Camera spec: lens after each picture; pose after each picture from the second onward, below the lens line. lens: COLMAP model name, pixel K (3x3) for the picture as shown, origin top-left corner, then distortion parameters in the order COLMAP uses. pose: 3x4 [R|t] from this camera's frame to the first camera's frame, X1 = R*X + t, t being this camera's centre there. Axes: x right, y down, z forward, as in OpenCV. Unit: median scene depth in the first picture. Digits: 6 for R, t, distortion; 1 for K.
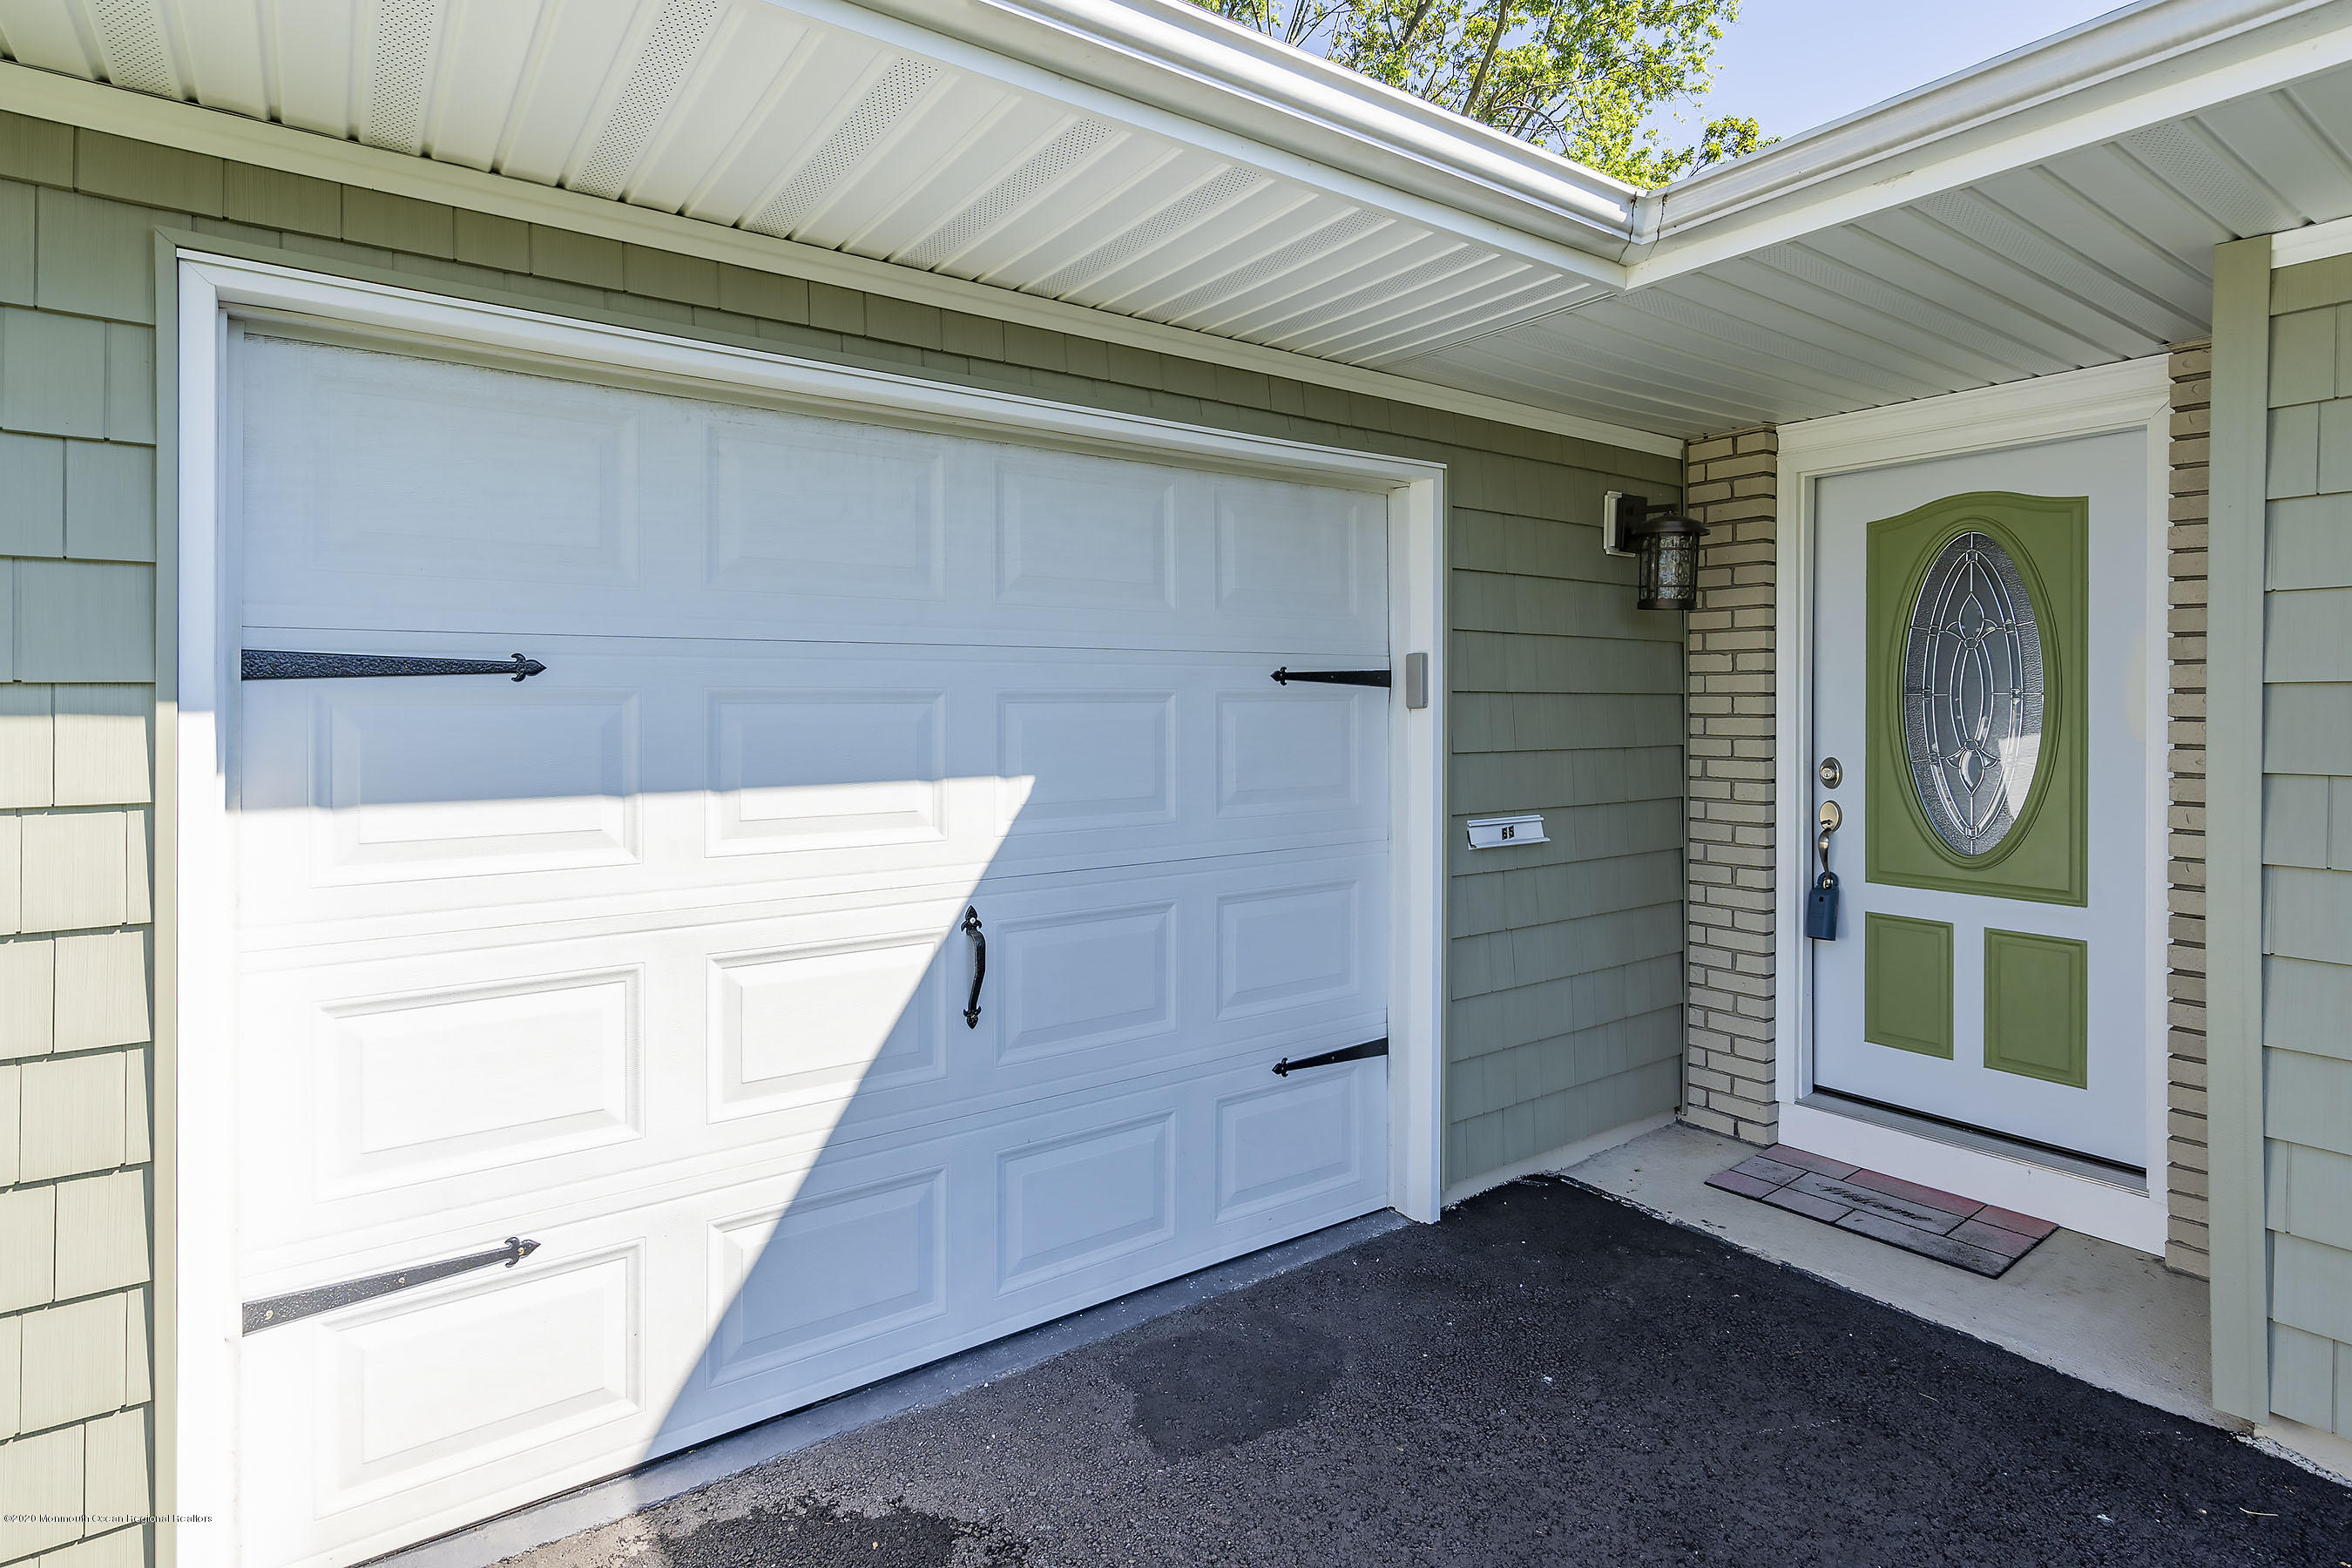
lens RADIAL K [[1221.1, 0, 1128.9], [0, 1221.1, 701.2], [0, 0, 1]] dist [-0.010729, 0.001056]
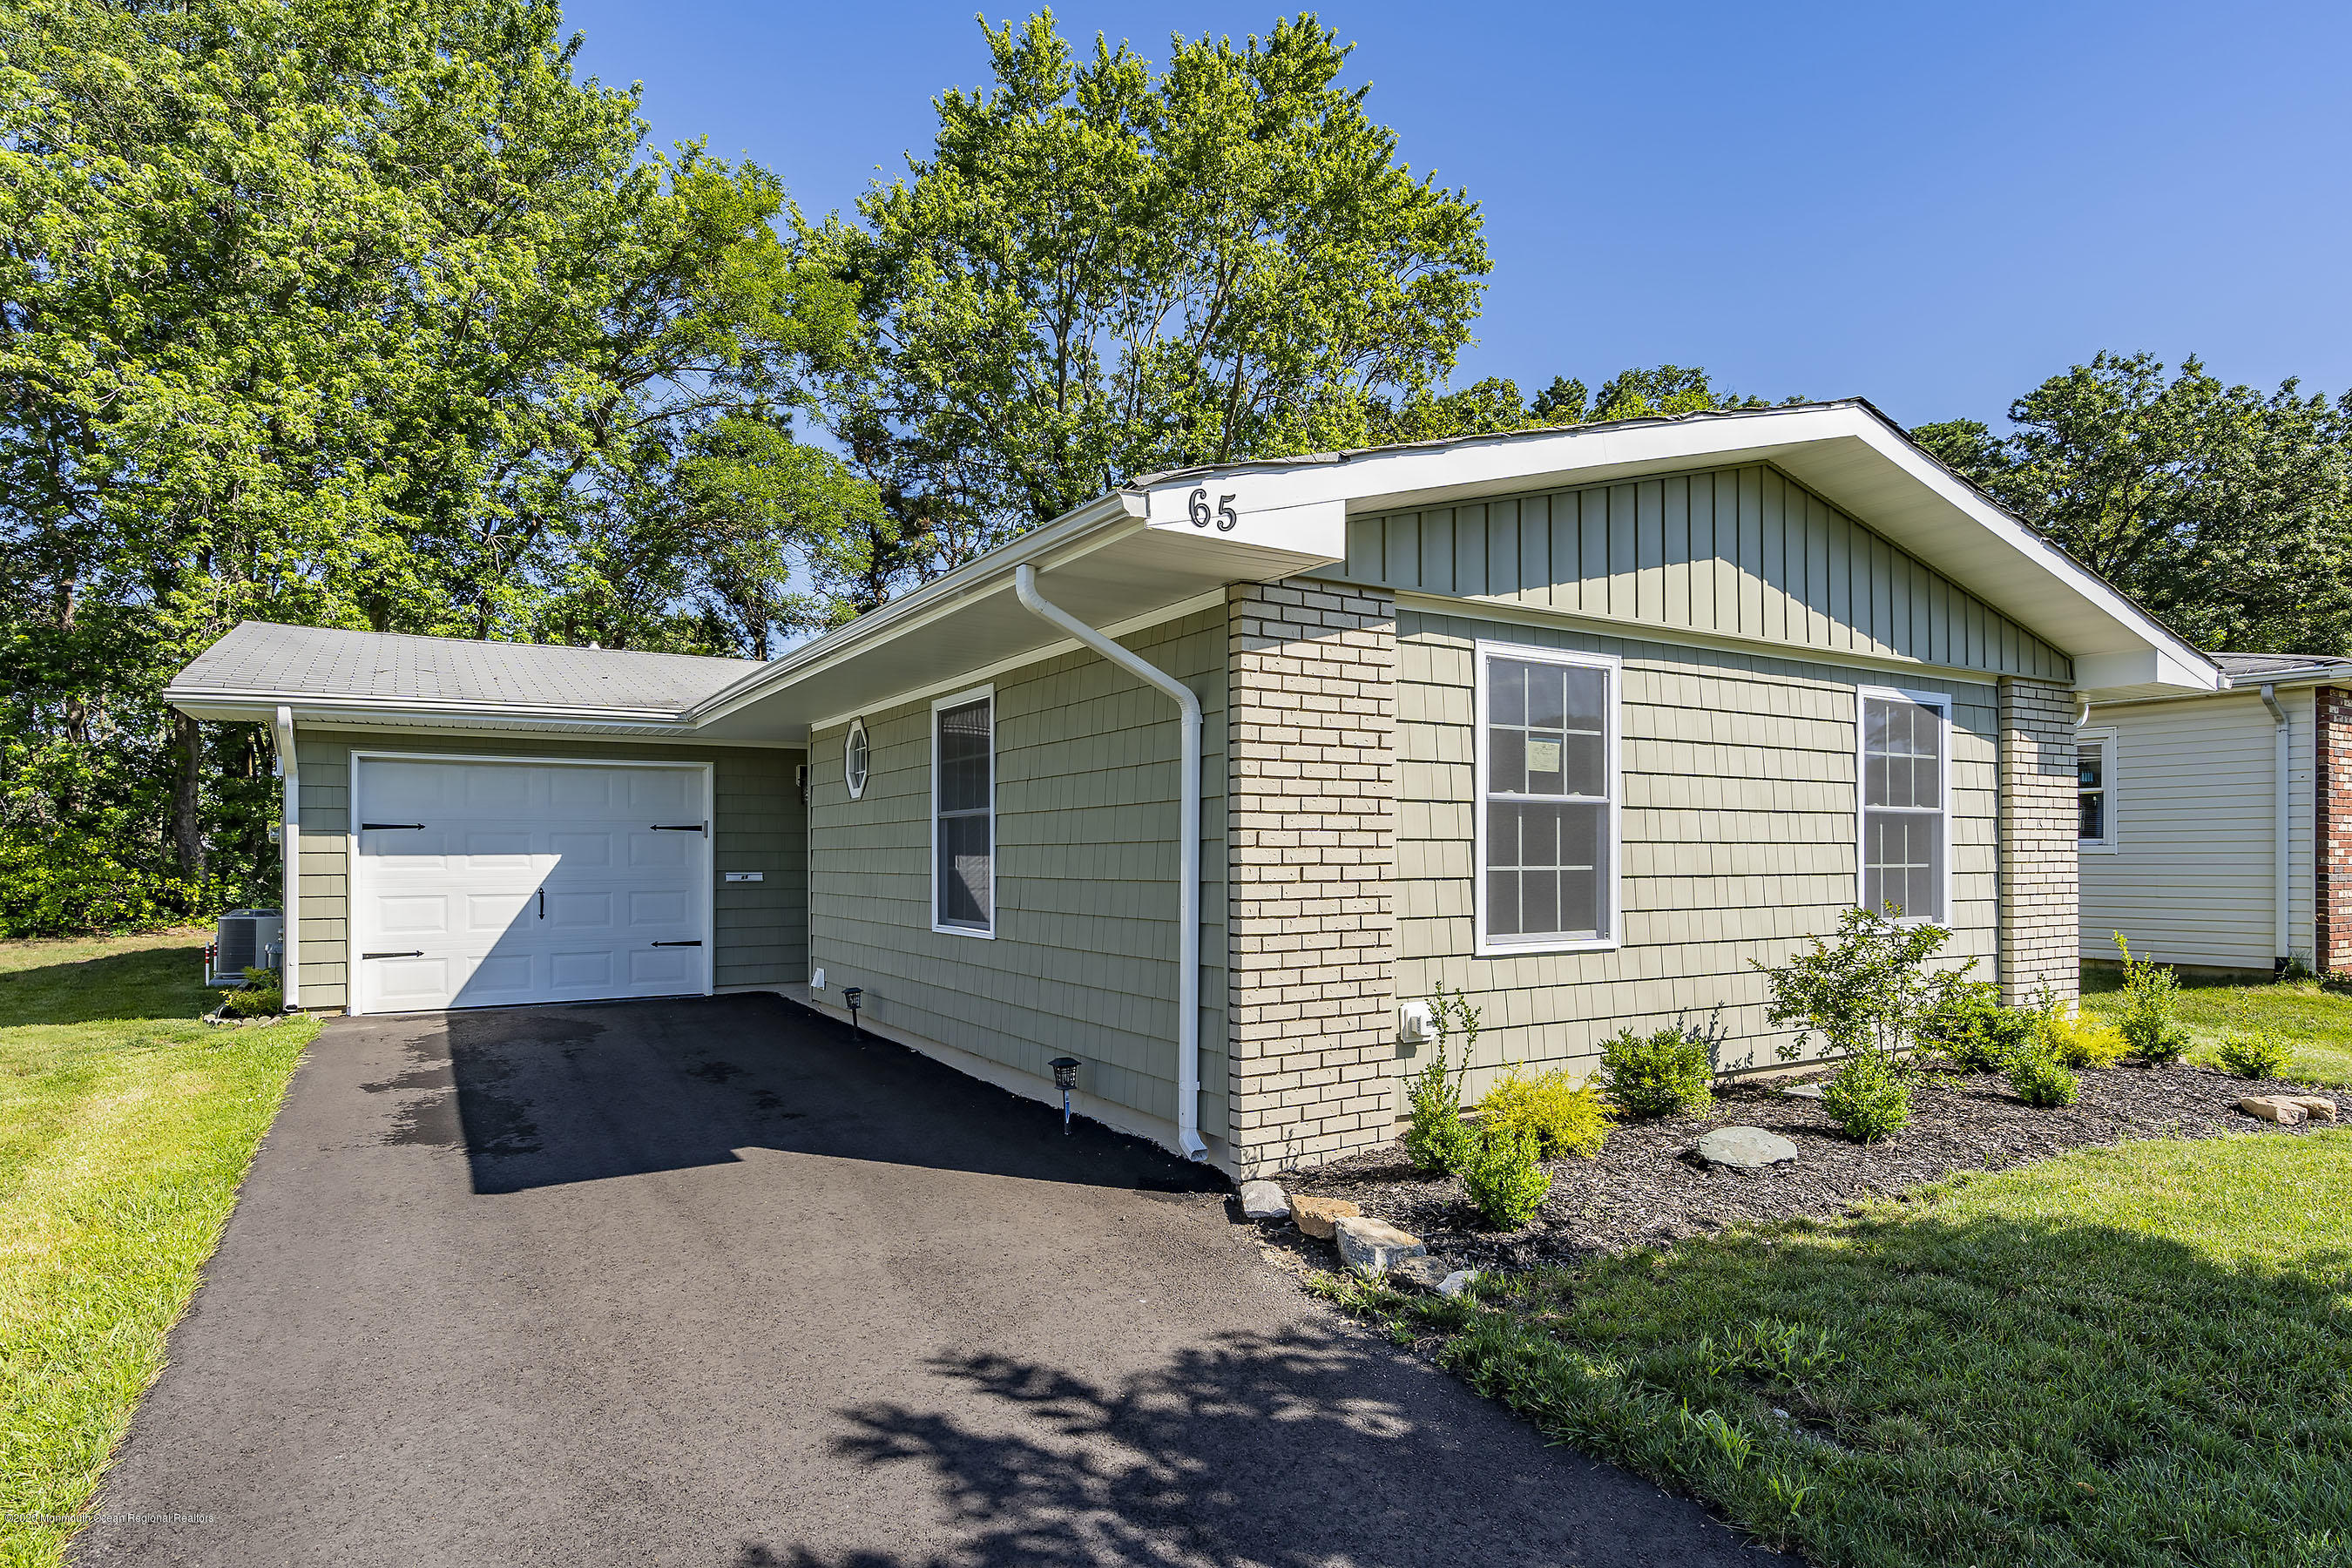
lens RADIAL K [[1221.1, 0, 1112.6], [0, 1221.1, 844.9], [0, 0, 1]] dist [-0.010729, 0.001056]
pose [[0.993677, 0.004380, -0.112187, 2.068321], [-0.004188, 0.999989, 0.001946, 0.016931], [0.112194, -0.001464, 0.993685, -2.590552]]
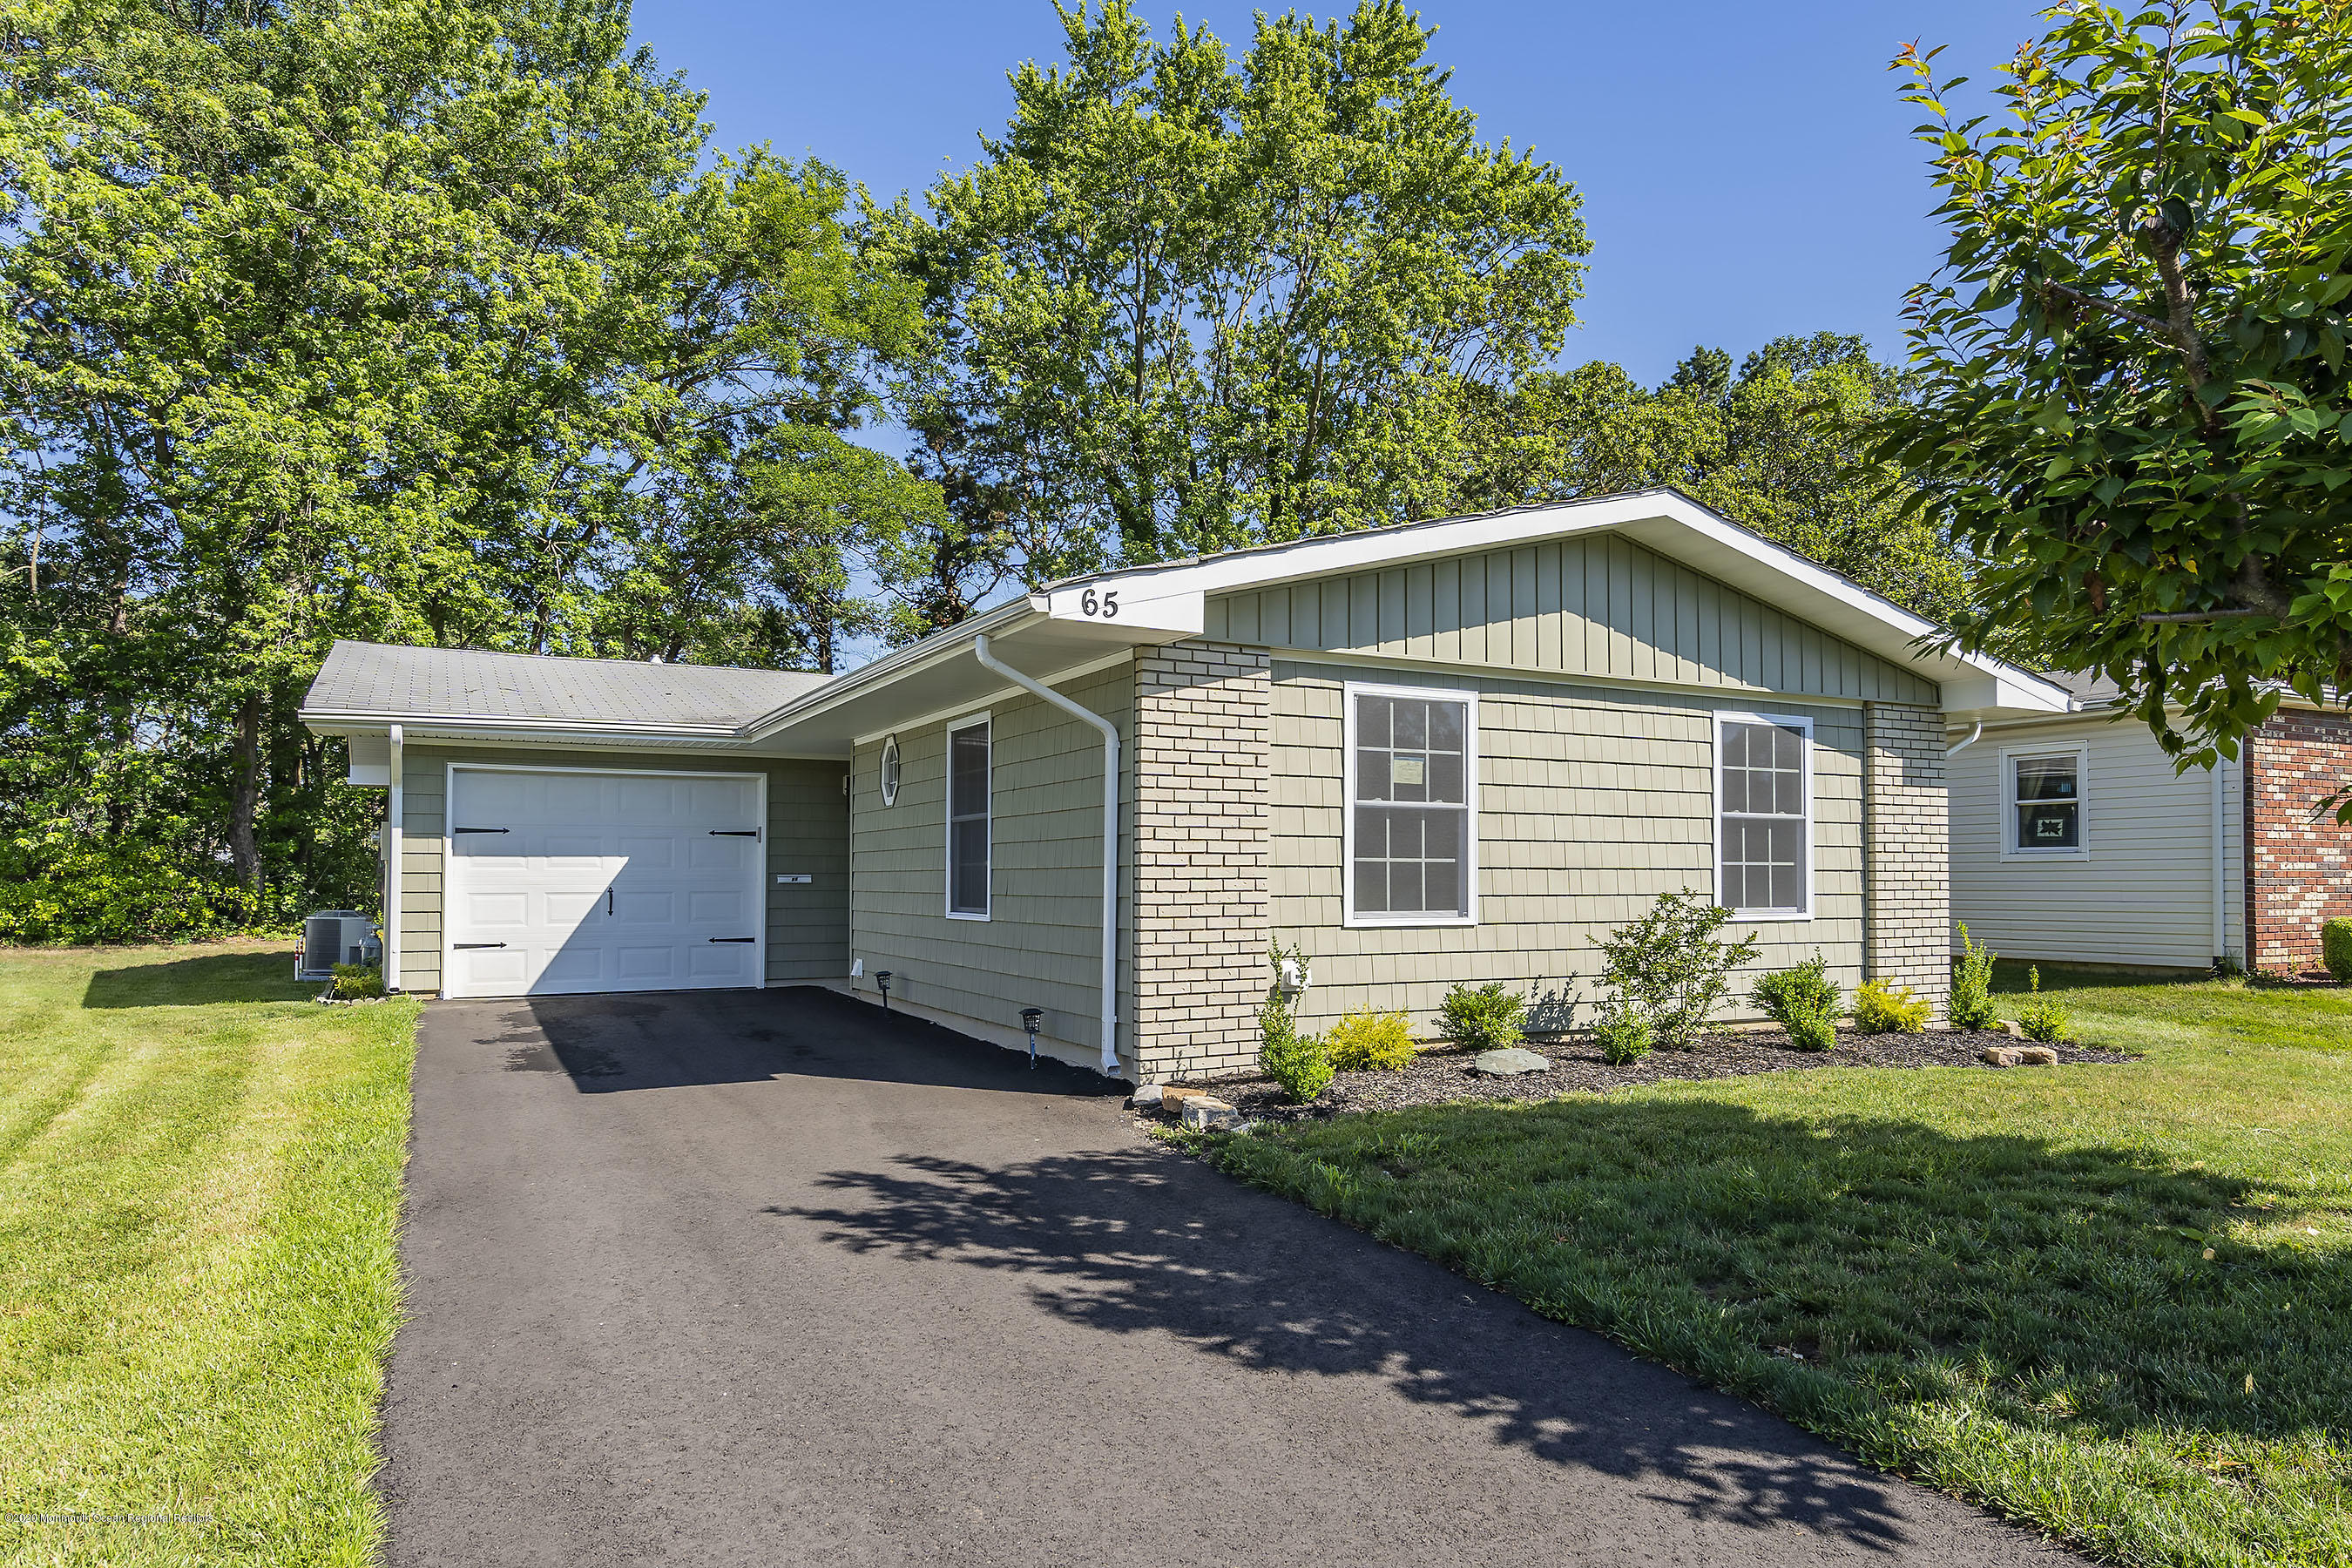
lens RADIAL K [[1418.3, 0, 1188.4], [0, 1418.3, 830.2], [0, 0, 1]] dist [-0.015314, -0.002844]
pose [[0.989370, 0.003790, -0.145371, 2.534019], [-0.007084, 0.999730, -0.022148, 0.063871], [0.145248, 0.022942, 0.989129, -3.524200]]
